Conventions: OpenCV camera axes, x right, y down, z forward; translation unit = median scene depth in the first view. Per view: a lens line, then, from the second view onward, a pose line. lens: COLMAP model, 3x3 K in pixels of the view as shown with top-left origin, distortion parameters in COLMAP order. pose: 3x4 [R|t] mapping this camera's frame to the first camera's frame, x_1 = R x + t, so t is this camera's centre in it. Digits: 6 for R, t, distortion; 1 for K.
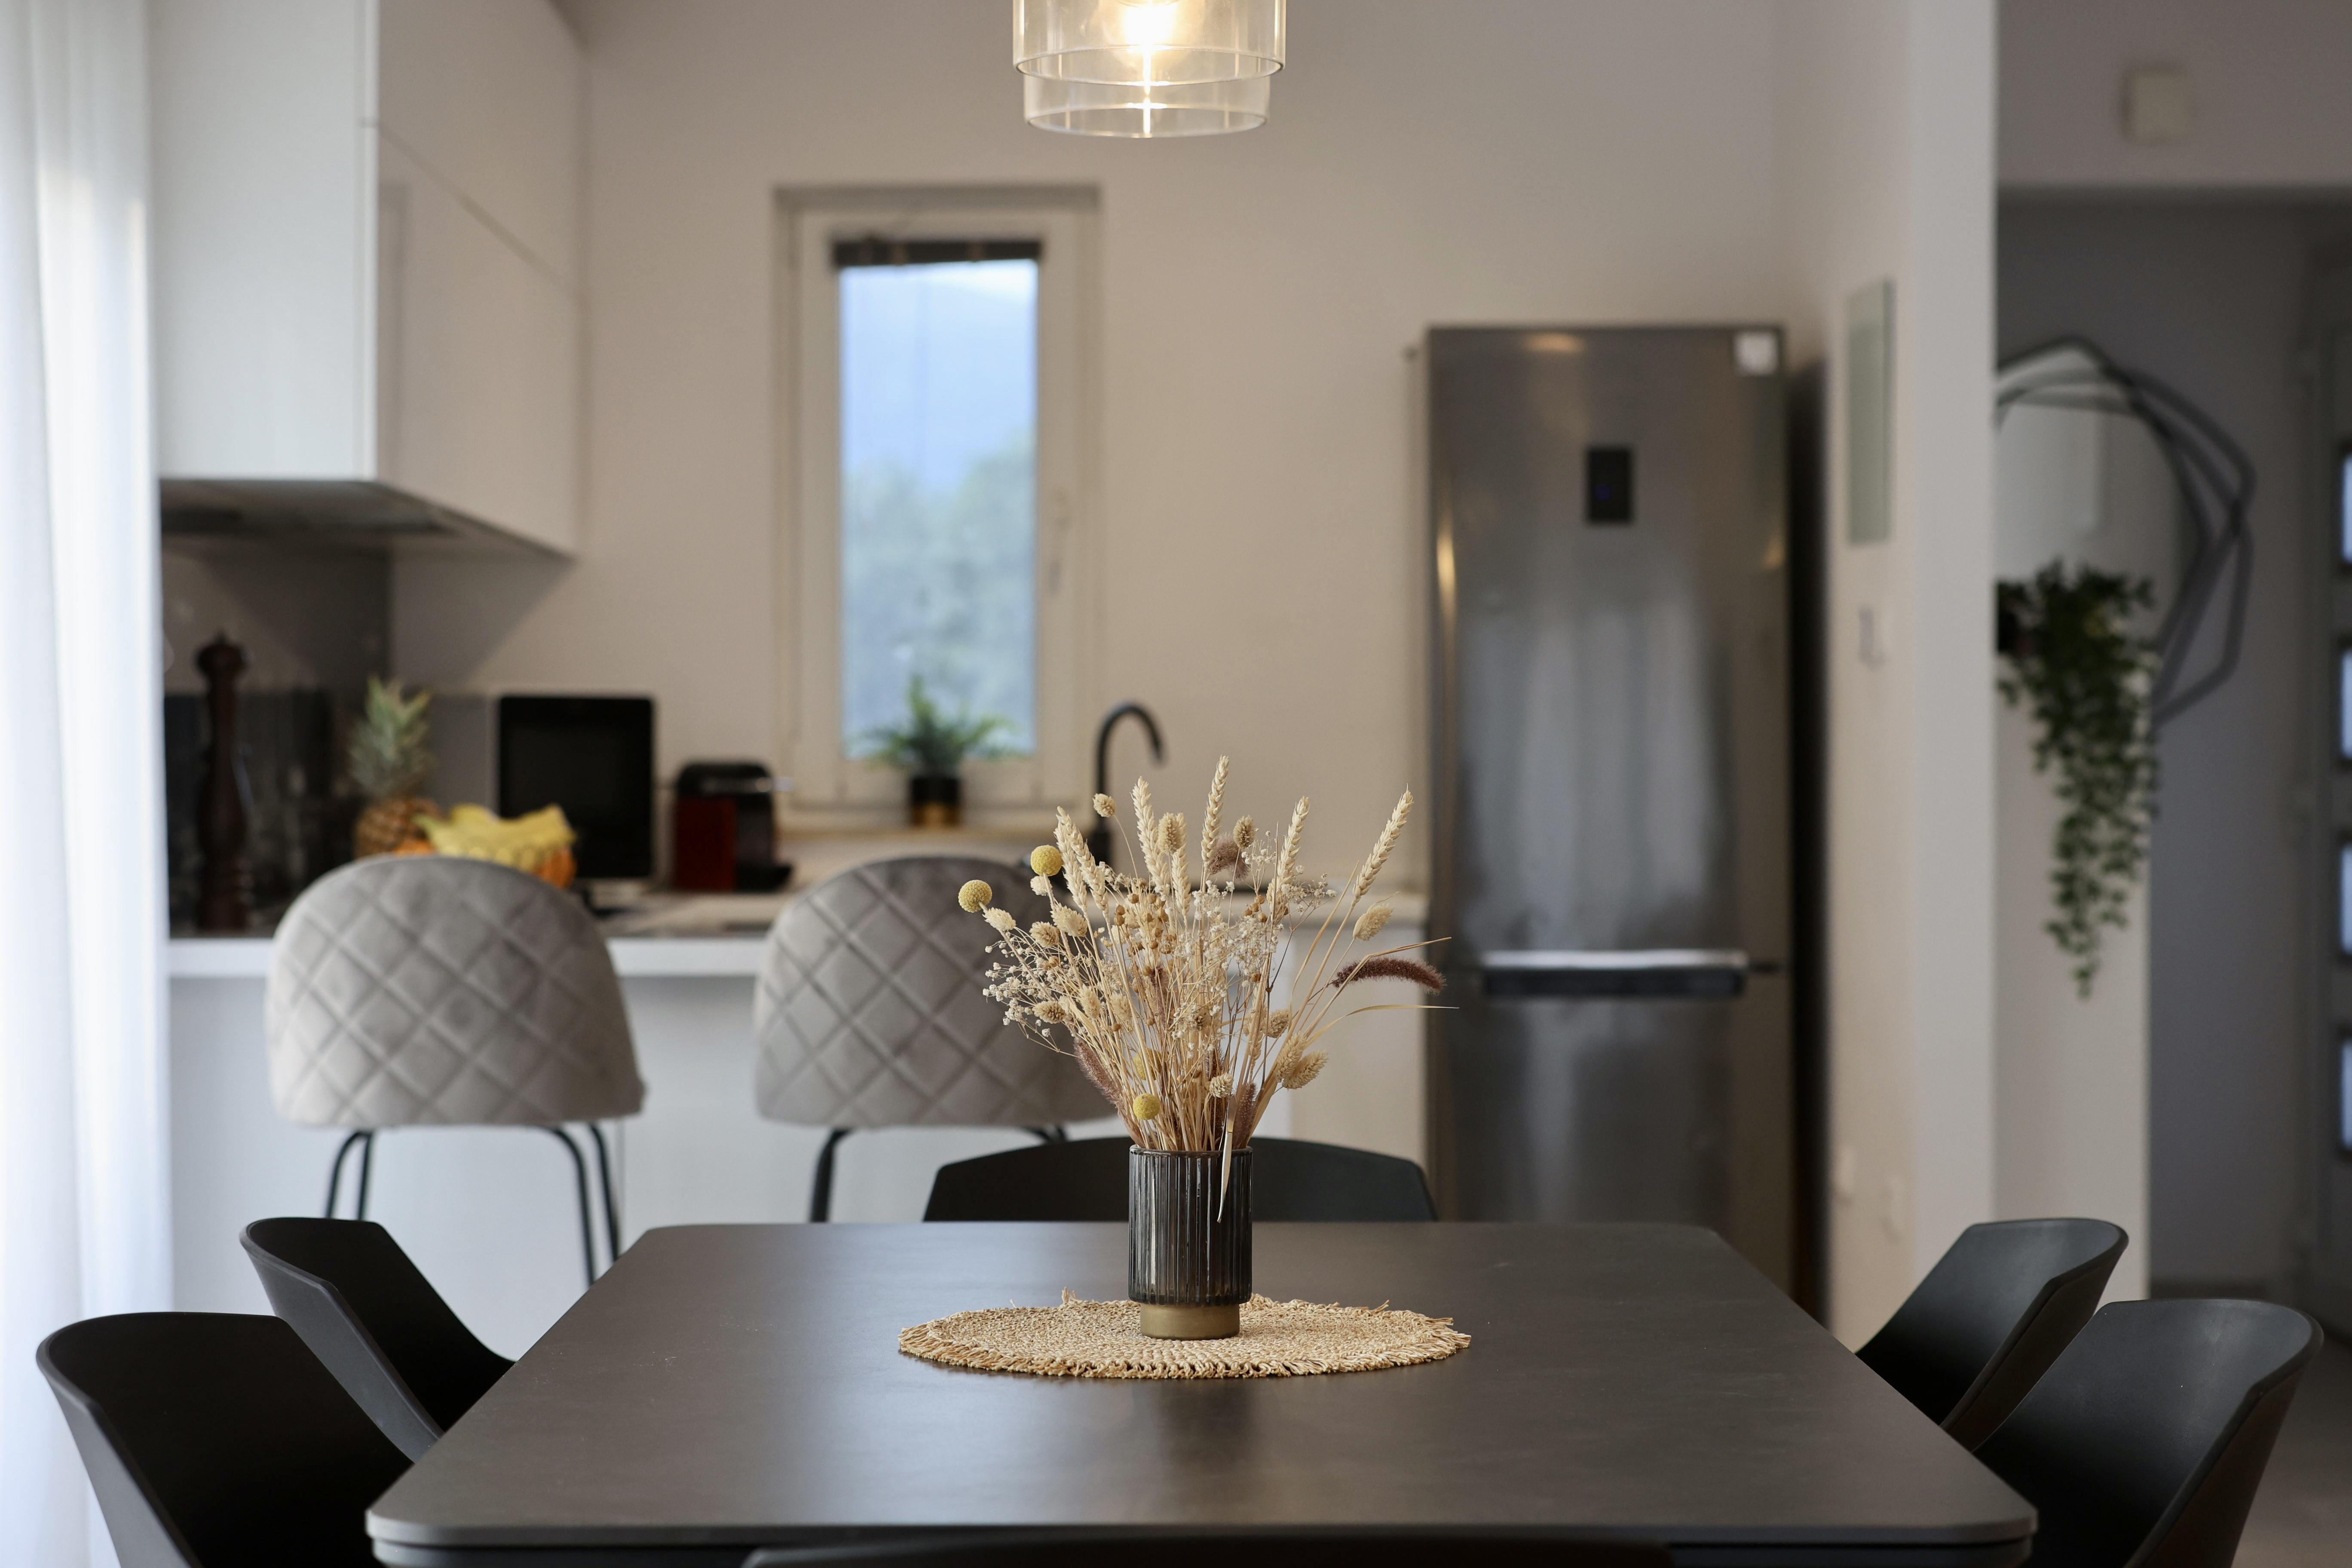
lens RADIAL K [[4858.5, 0, 1185.6], [0, 4858.5, 794.8], [0, 0, 1]] dist [0.031554, 0.000000]
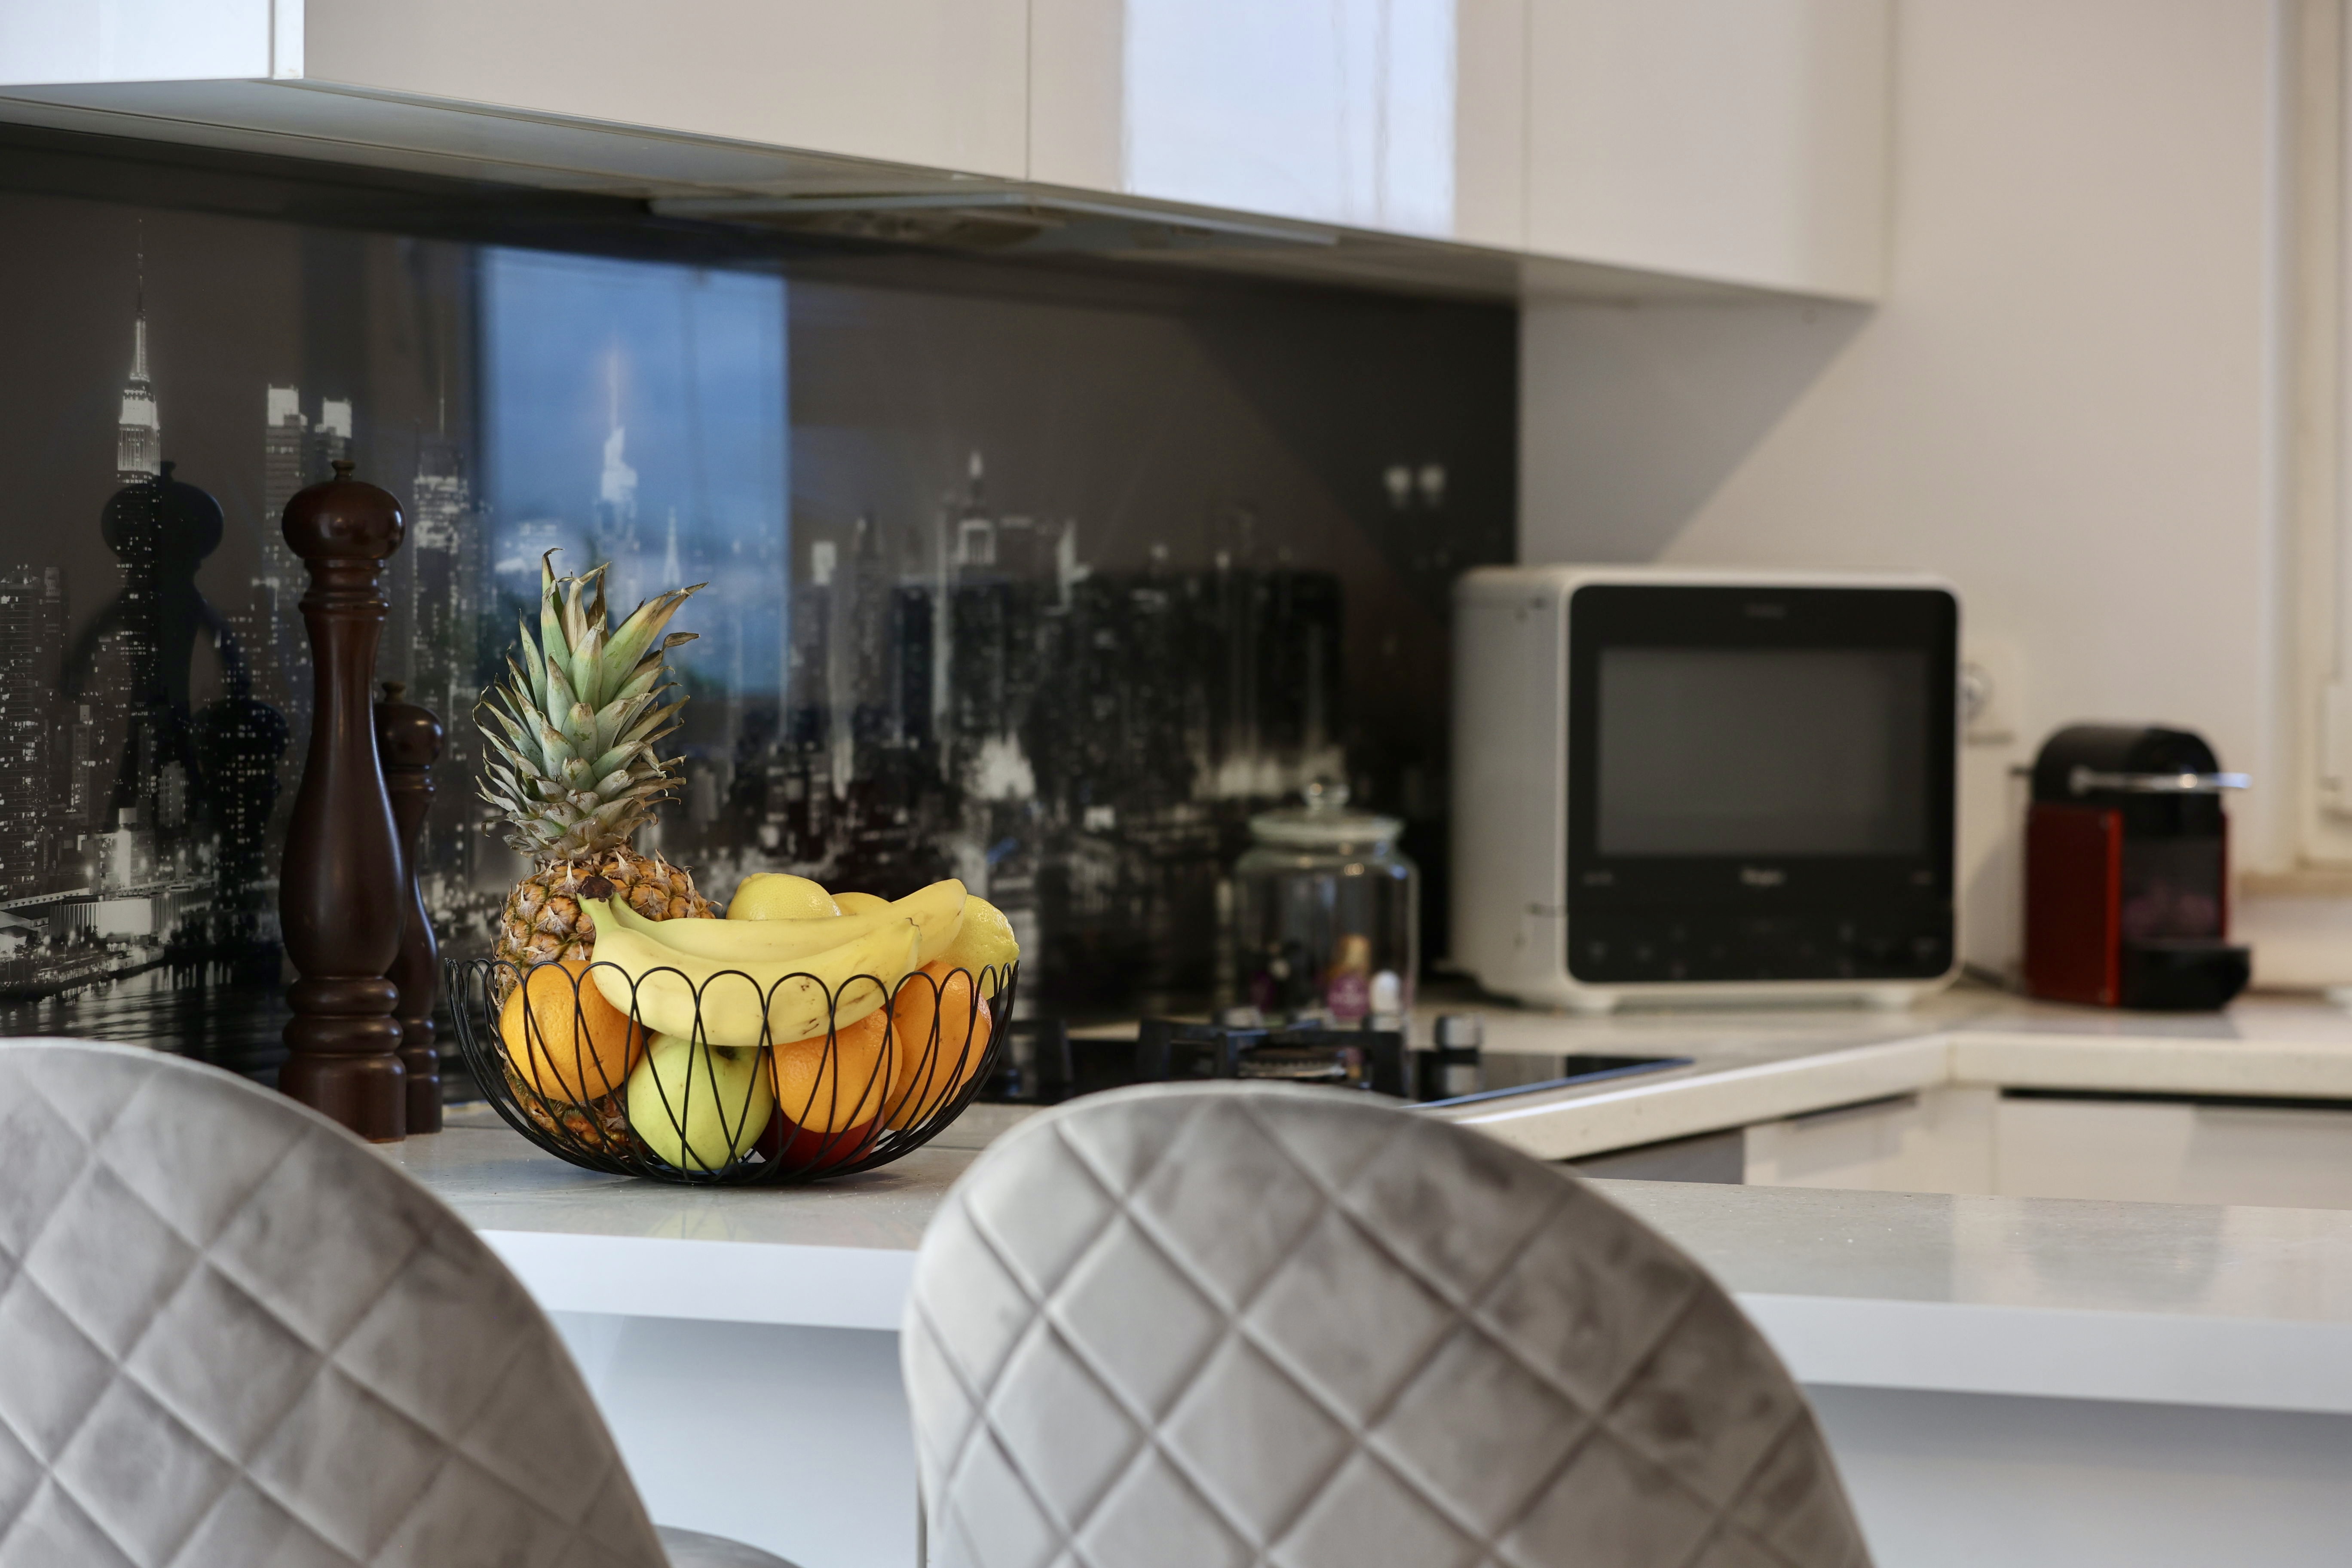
lens RADIAL K [[6586.1, 0, 1180.2], [0, 6586.1, 790.3], [0, 0, 1]] dist [-0.067085, 0.000000]
pose [[0.900691, 0.015298, -0.434190, 0.114332], [-0.008138, 0.999799, 0.018346, -0.013584], [0.434383, -0.012990, 0.900635, 0.440866]]
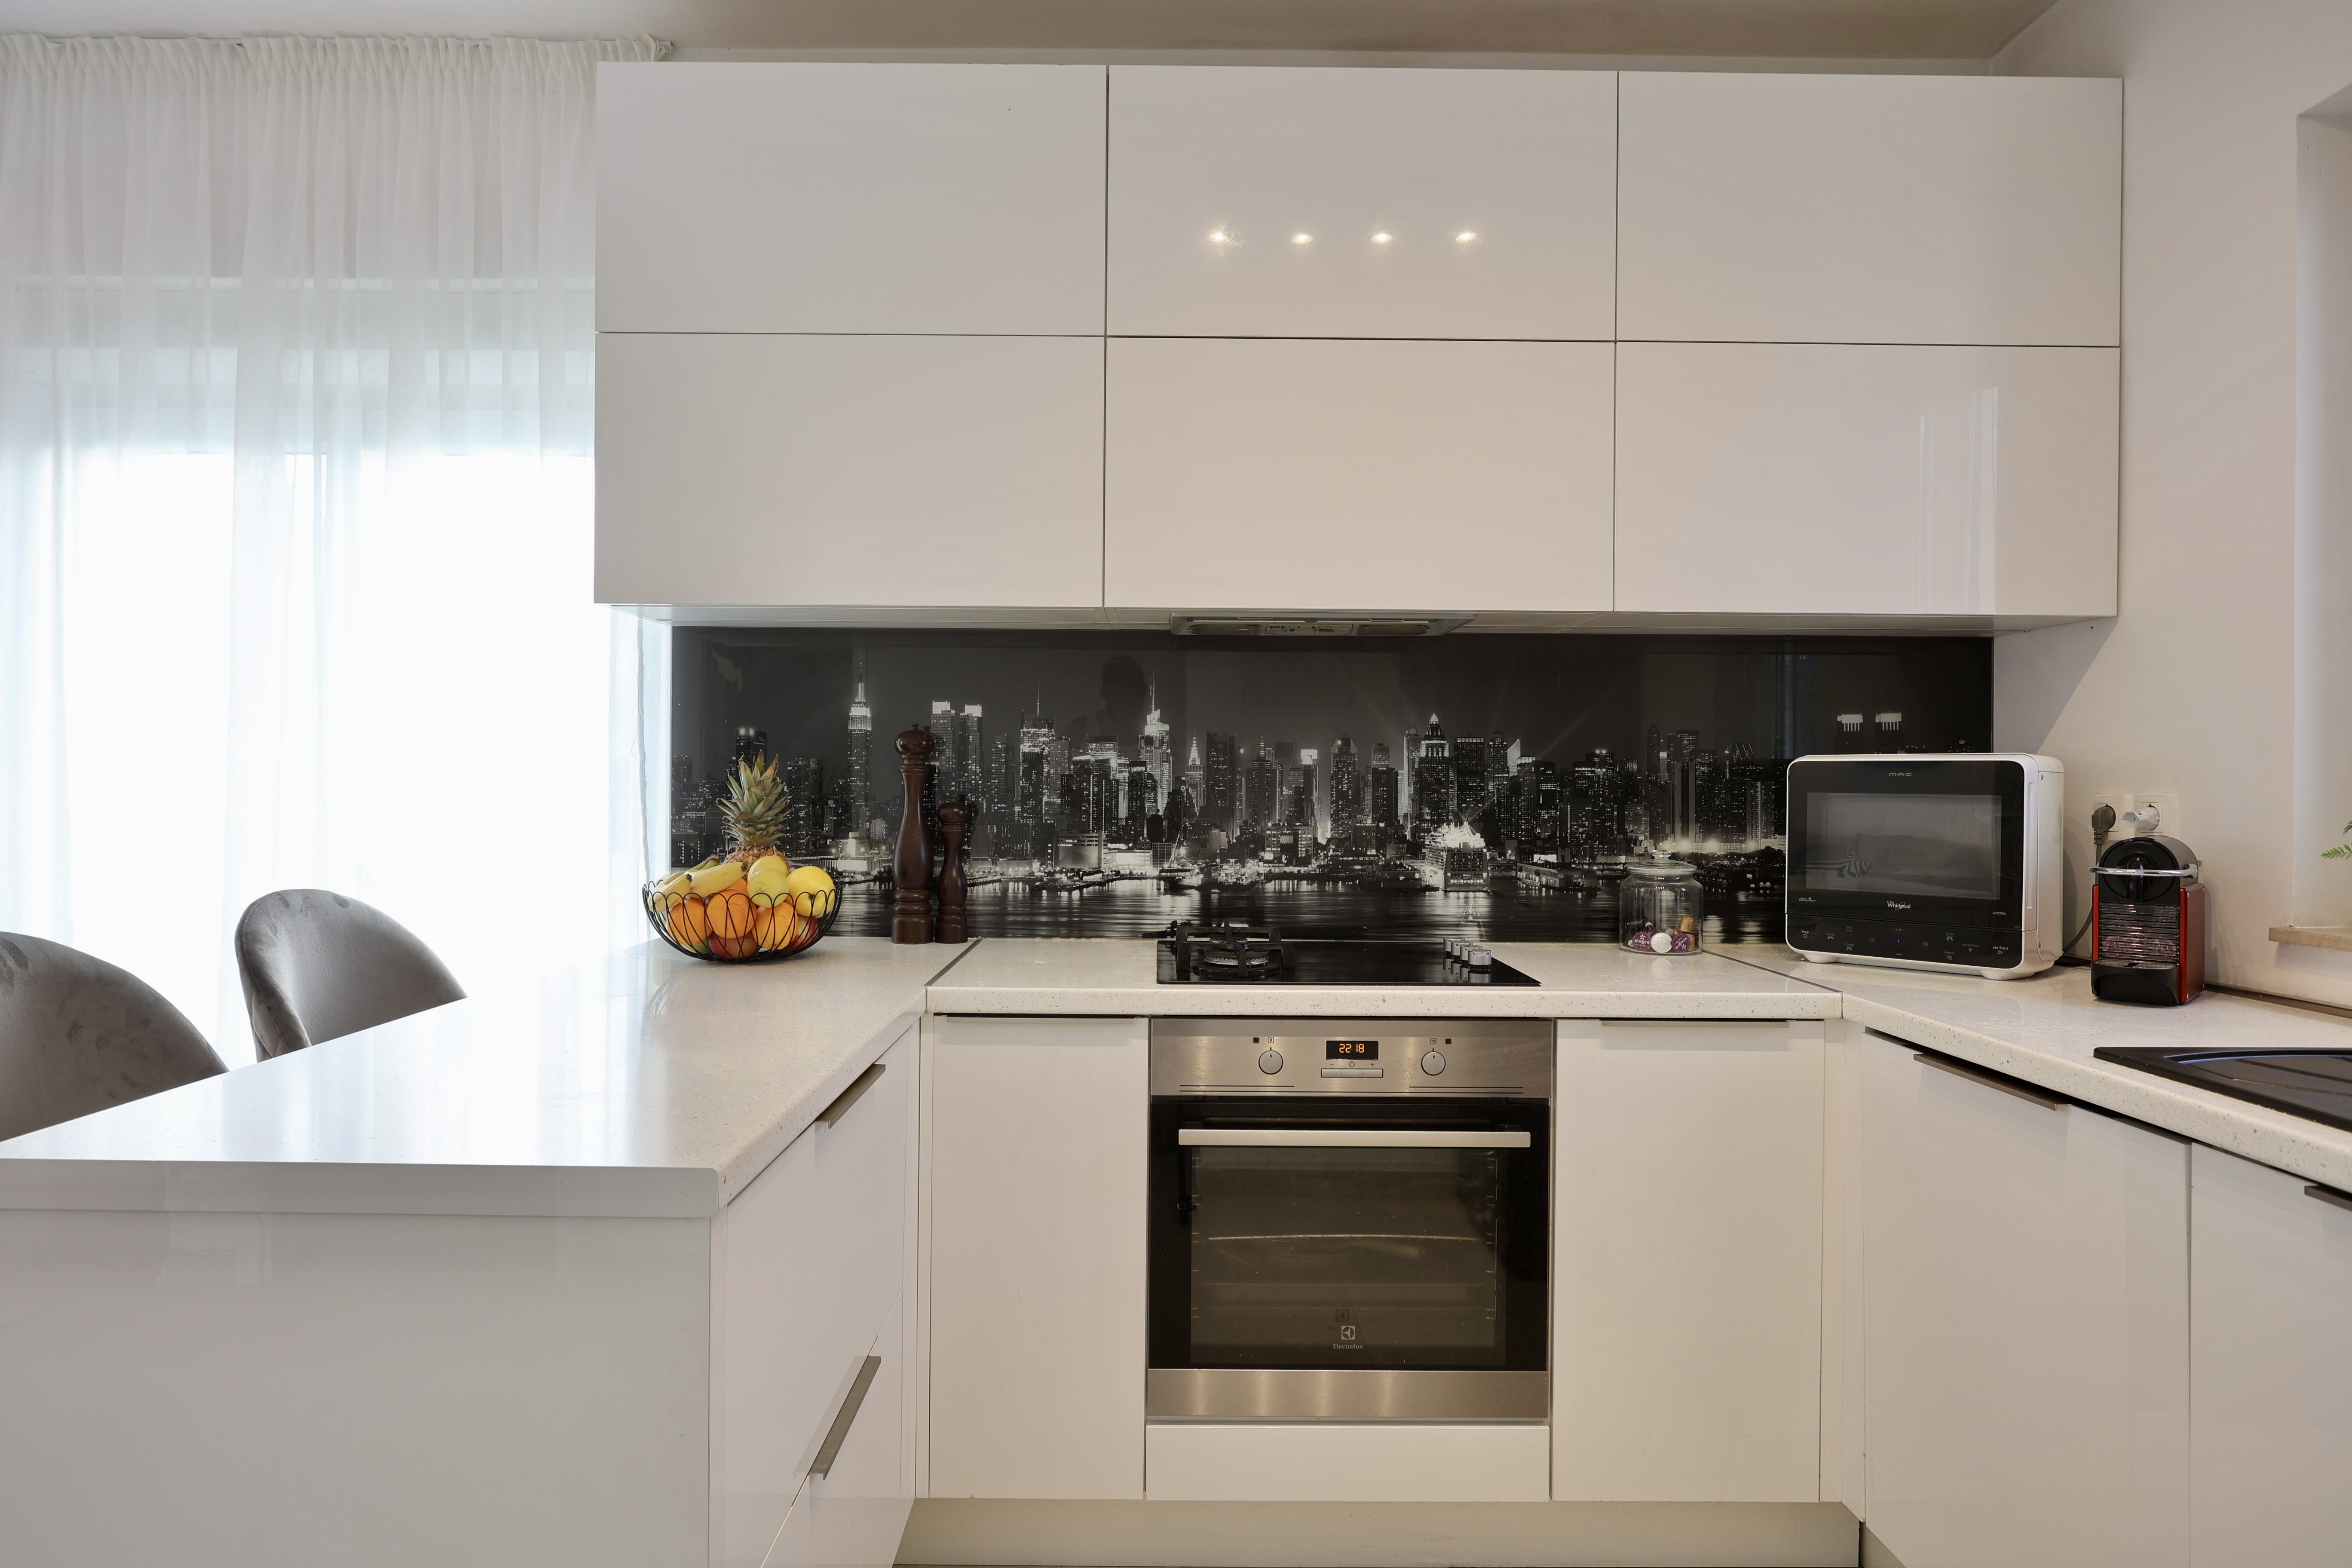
lens RADIAL K [[1329.5, 0, 1158.9], [0, 1329.5, 785.5], [0, 0, 1]] dist [-0.017129, 0.002132]
pose [[-0.017730, 0.000944, -0.999842, 0.155494], [-0.016222, 0.999868, 0.001232, -0.015748], [0.999711, 0.016241, -0.017713, 0.955169]]
